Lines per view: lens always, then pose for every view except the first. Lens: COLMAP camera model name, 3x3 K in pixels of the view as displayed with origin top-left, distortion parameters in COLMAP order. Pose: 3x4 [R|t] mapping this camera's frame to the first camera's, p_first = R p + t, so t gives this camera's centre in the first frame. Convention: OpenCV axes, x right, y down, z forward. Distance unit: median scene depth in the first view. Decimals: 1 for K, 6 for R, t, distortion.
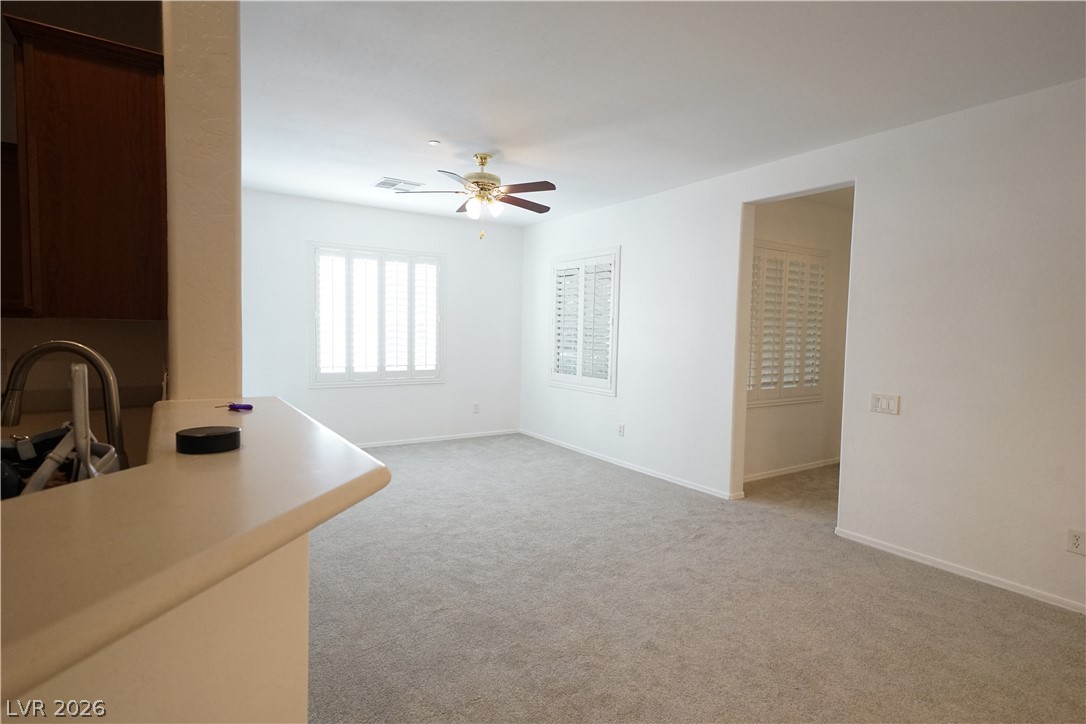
lens RADIAL K [[566.8, 0, 540.1], [0, 566.8, 364.8], [0, 0, 1]] dist [0.018899, -0.000191]
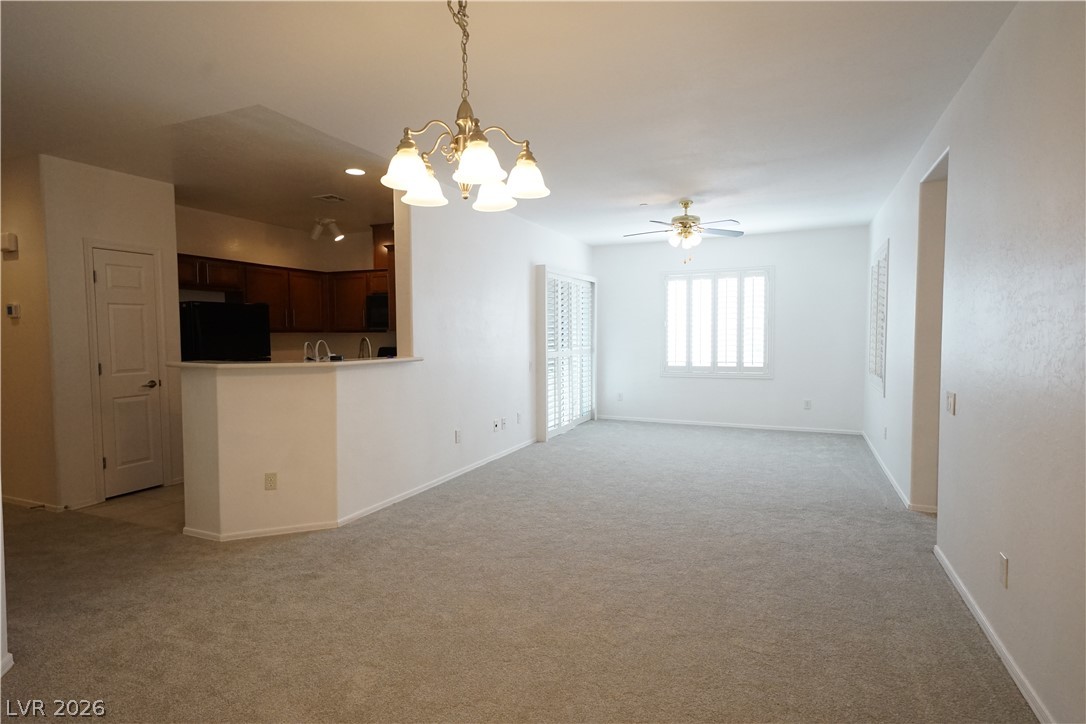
lens RADIAL K [[566.8, 0, 540.1], [0, 566.8, 364.8], [0, 0, 1]] dist [0.018899, -0.000191]
pose [[0.530175, 0.021372, -0.847619, 0.599190], [-0.034647, 0.999393, 0.003528, 0.017511], [0.847180, 0.027497, 0.530594, 0.004092]]
